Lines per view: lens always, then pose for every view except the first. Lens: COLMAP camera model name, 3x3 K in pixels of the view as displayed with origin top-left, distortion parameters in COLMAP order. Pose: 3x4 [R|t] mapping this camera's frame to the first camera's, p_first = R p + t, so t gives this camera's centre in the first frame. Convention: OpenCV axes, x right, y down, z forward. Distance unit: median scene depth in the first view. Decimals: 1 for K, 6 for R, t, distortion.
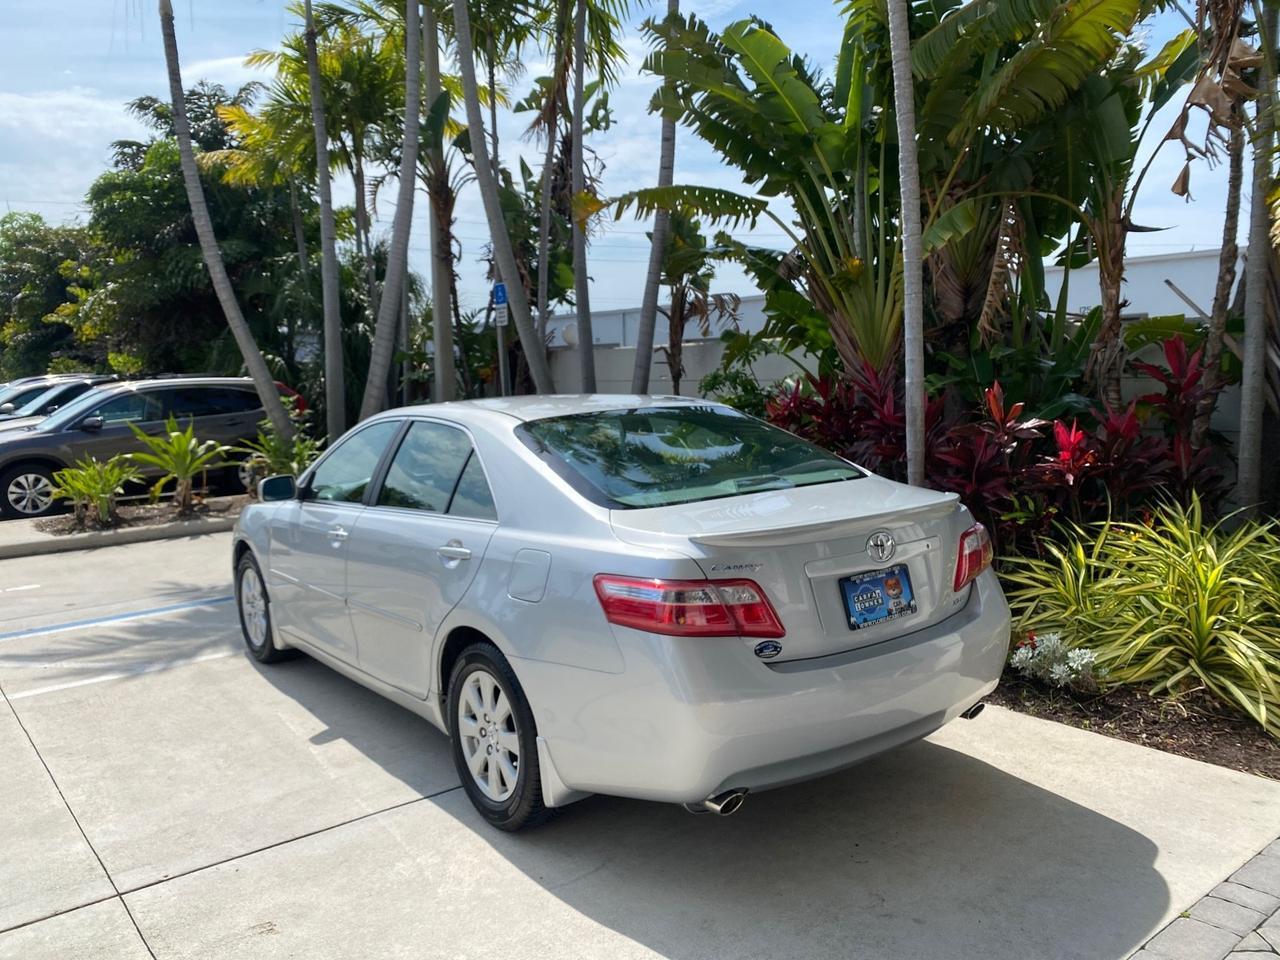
lens RADIAL K [[985.0, 0, 642.0], [0, 985.0, 483.0], [0, 0, 1]] dist [0.017659, -0.019783]
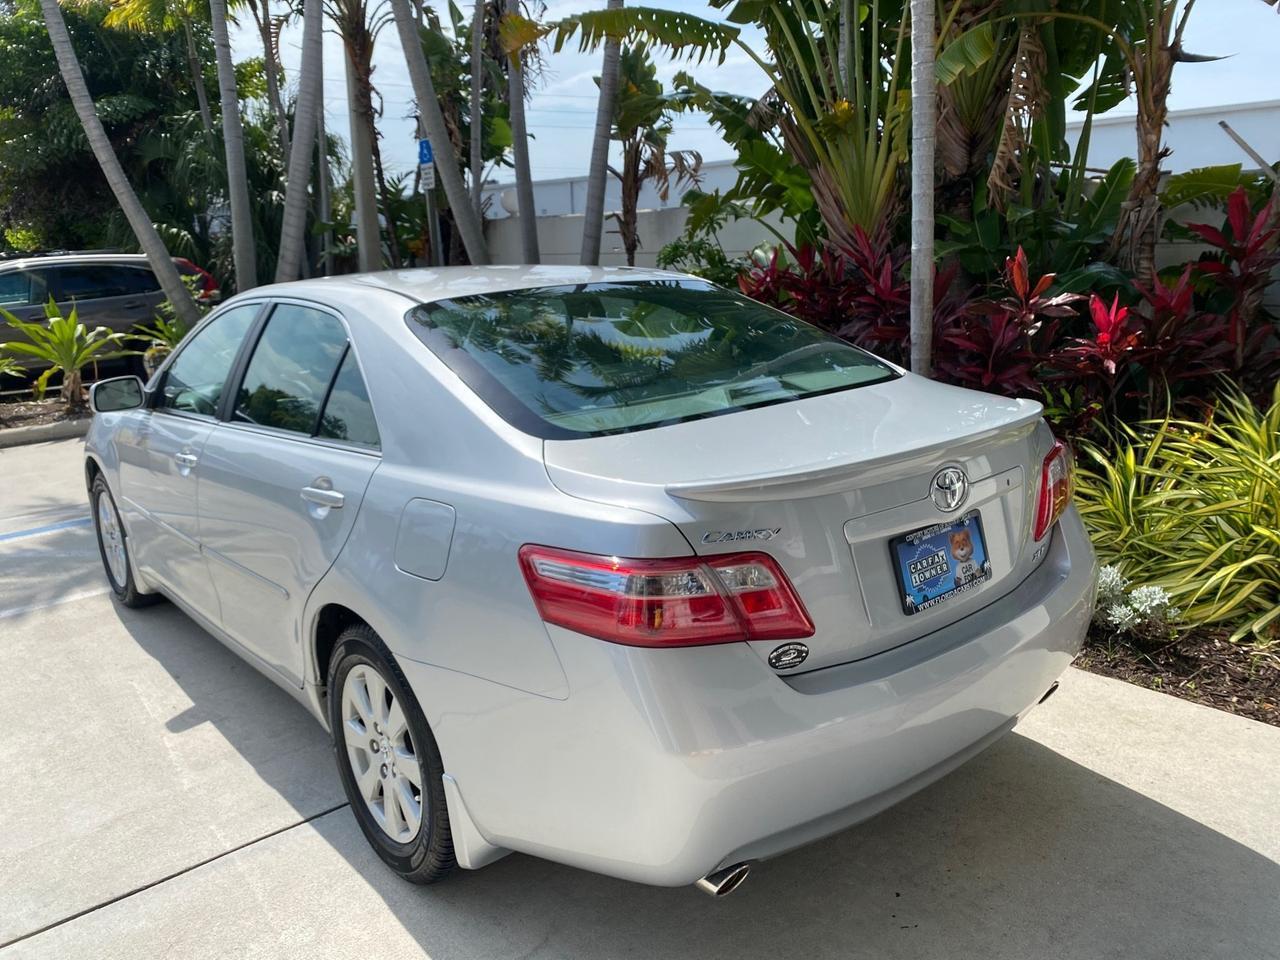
lens RADIAL K [[985.0, 0, 640.3], [0, 985.0, 479.4], [0, 0, 1]] dist [0.017659, -0.019783]
pose [[0.998852, -0.017589, 0.044555, 0.001439], [0.012209, 0.992908, 0.118260, -0.012575], [-0.046319, -0.117580, 0.991983, 0.182486]]
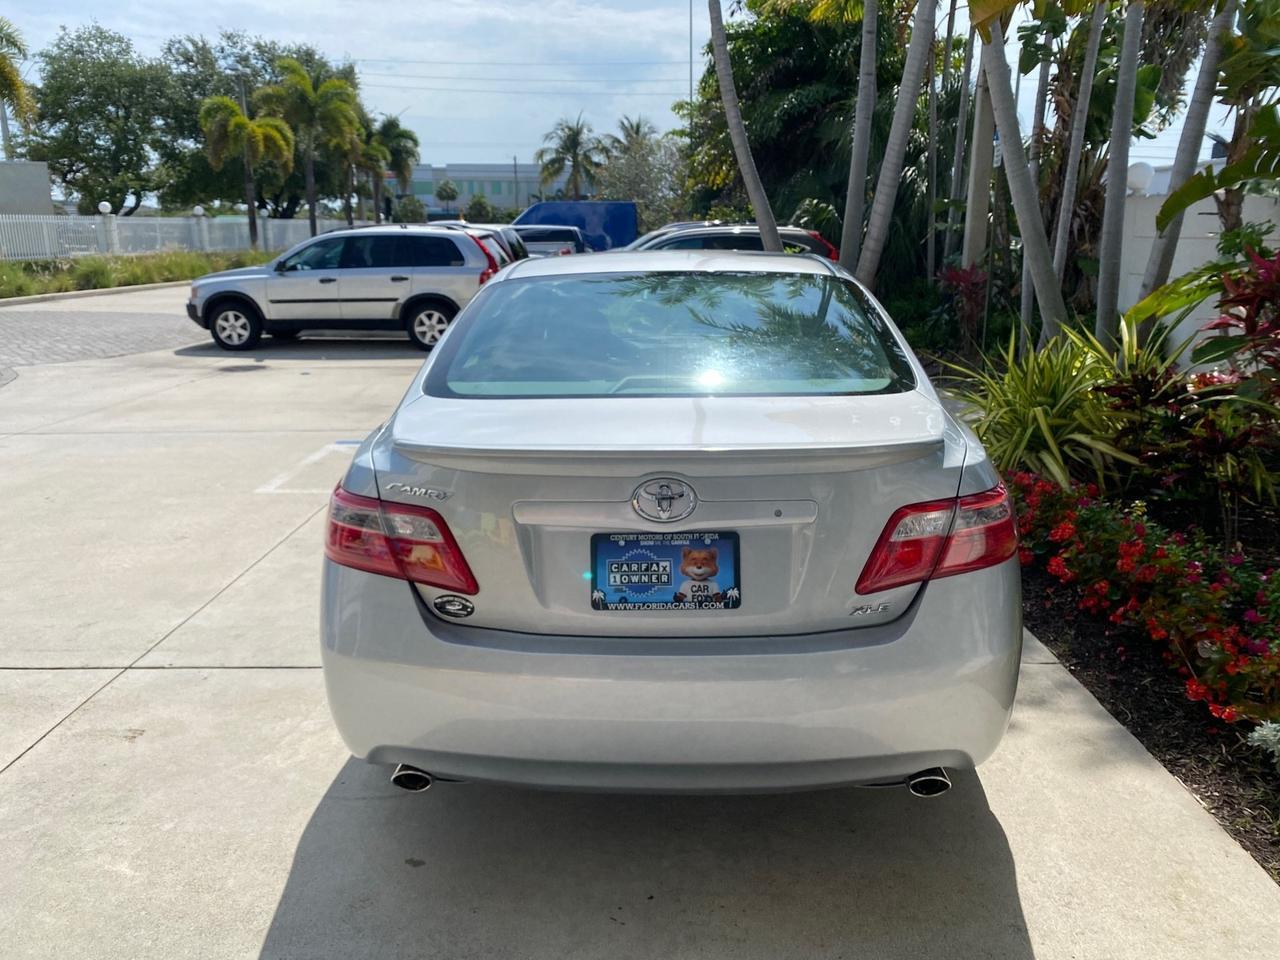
lens RADIAL K [[985.0, 0, 641.6], [0, 985.0, 481.2], [0, 0, 1]] dist [0.017659, -0.019783]
pose [[0.780344, 0.173791, -0.600717, 0.329547], [-0.086013, 0.981306, 0.172165, -0.030869], [0.619407, -0.082678, 0.780704, 0.254737]]
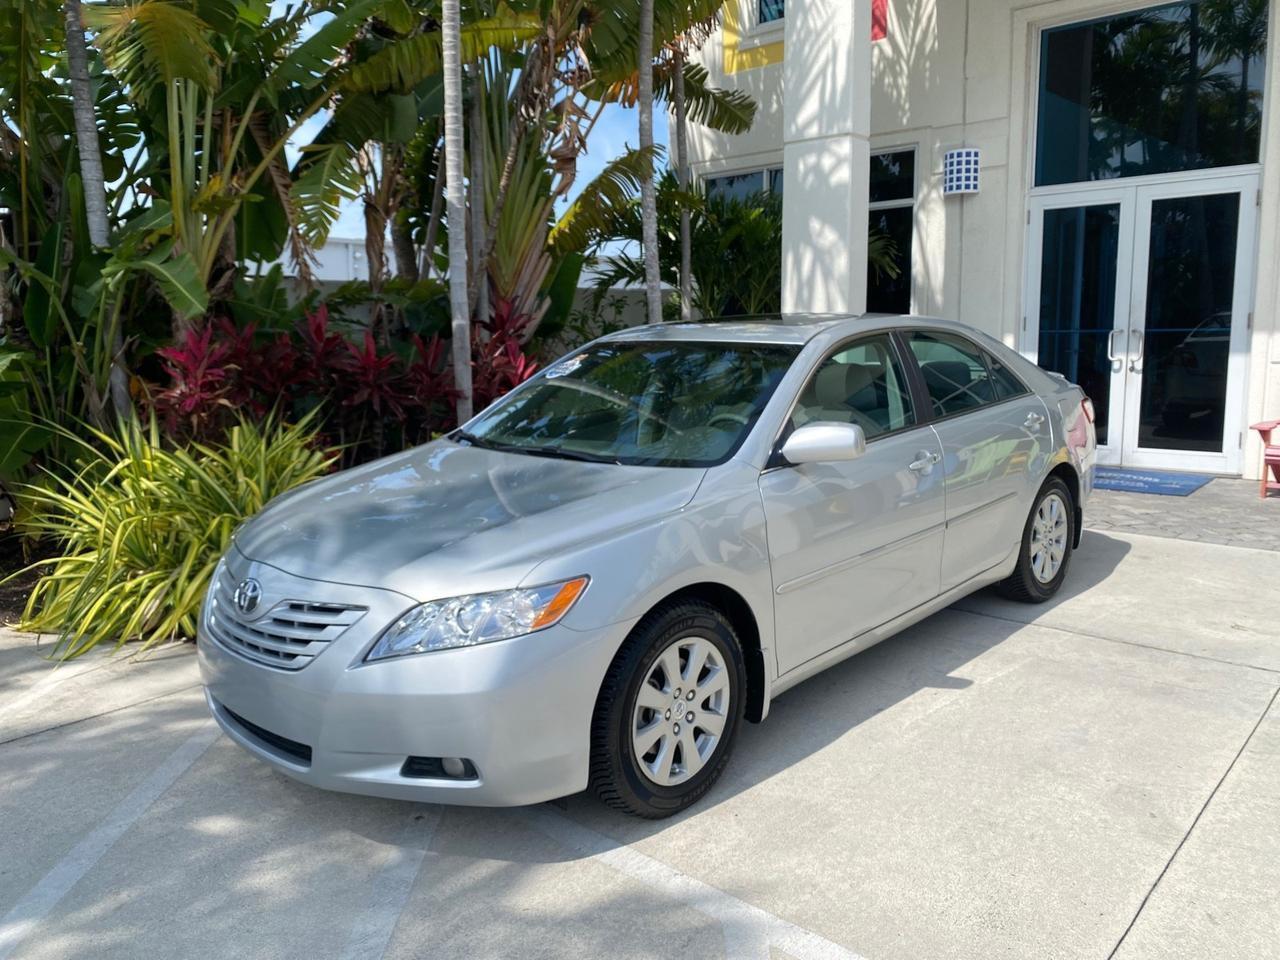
lens RADIAL K [[985.0, 0, 634.9], [0, 985.0, 474.0], [0, 0, 1]] dist [0.017659, -0.019783]
pose [[-0.155127, -0.121072, 0.980447, -0.865447], [0.138472, 0.979999, 0.142926, -0.074282], [-0.978142, 0.157936, -0.135260, 1.047738]]
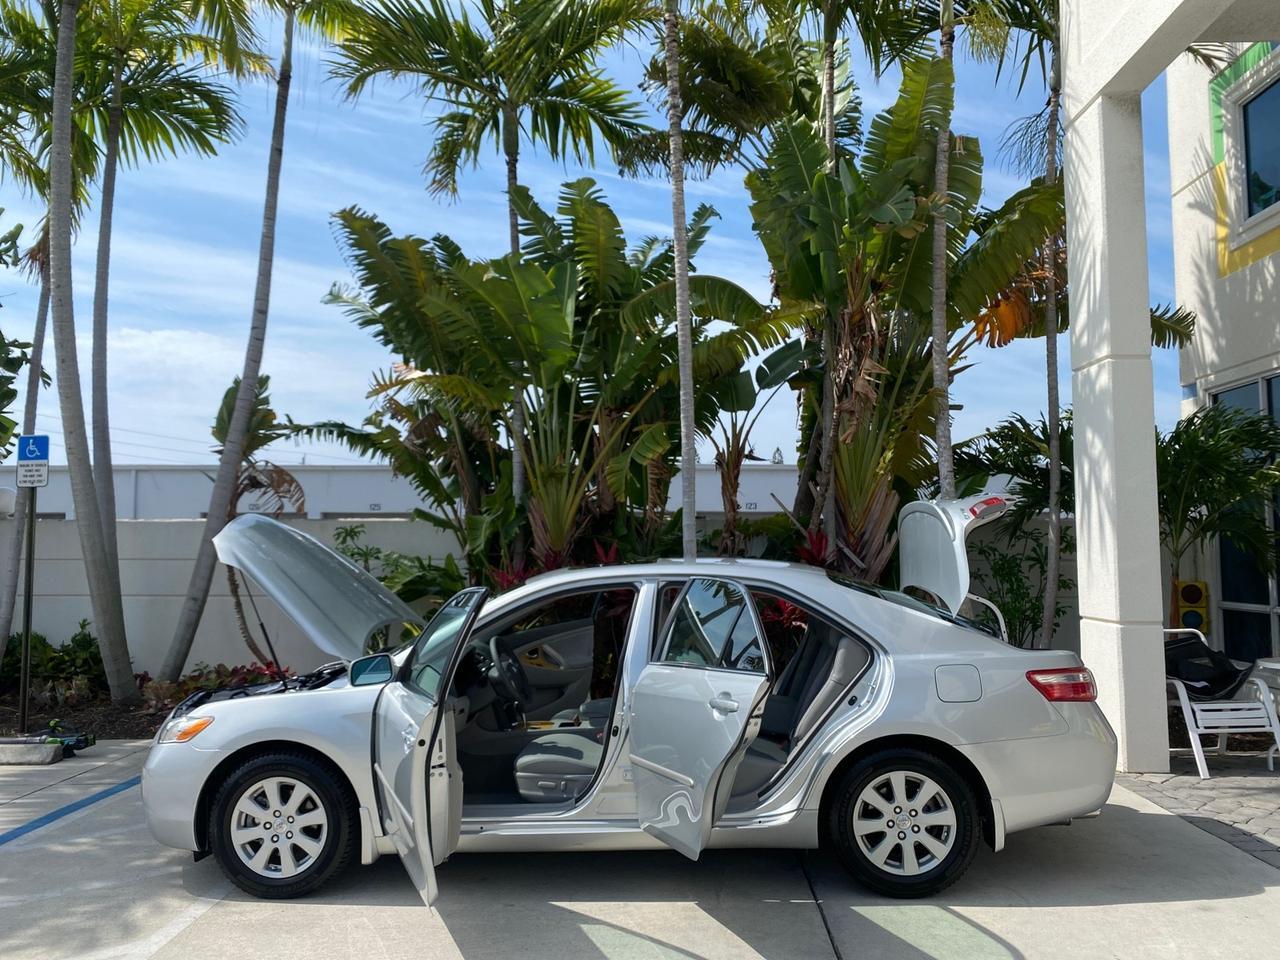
lens RADIAL K [[984.8, 0, 641.5], [0, 984.8, 473.4], [0, 0, 1]] dist [0.018818, -0.021315]
pose [[0.643426, 0.082045, 0.761099, -0.809883], [0.074944, 0.982712, -0.169292, 0.003216], [-0.761831, 0.165967, 0.626154, 0.231443]]
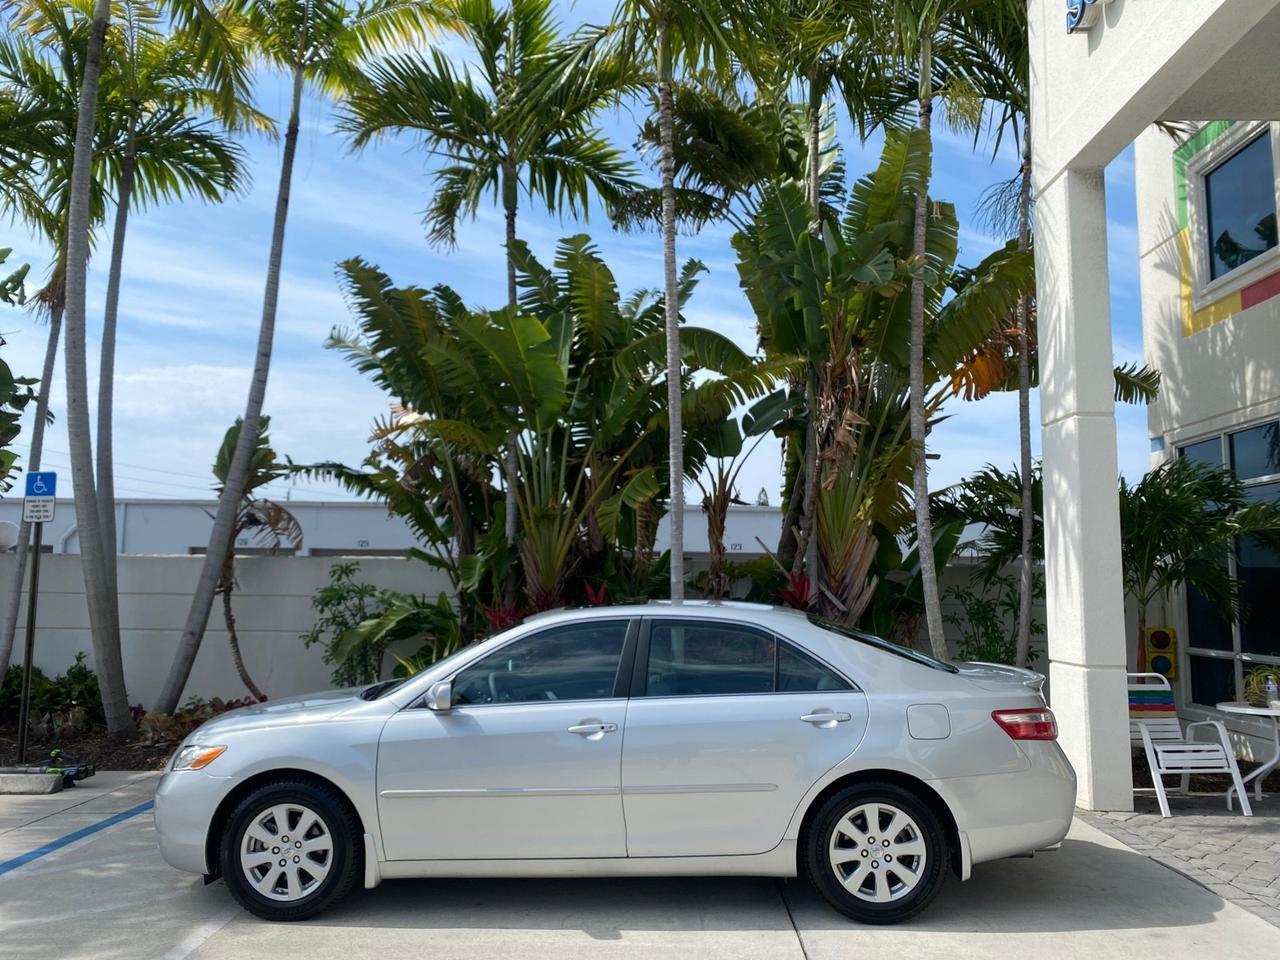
lens RADIAL K [[985.0, 0, 641.2], [0, 985.0, 474.0], [0, 0, 1]] dist [0.017659, -0.019783]
pose [[0.630937, 0.120379, 0.766438, -0.858985], [0.064235, 0.976392, -0.206234, 0.005427], [-0.773170, 0.179353, 0.608310, 0.199690]]
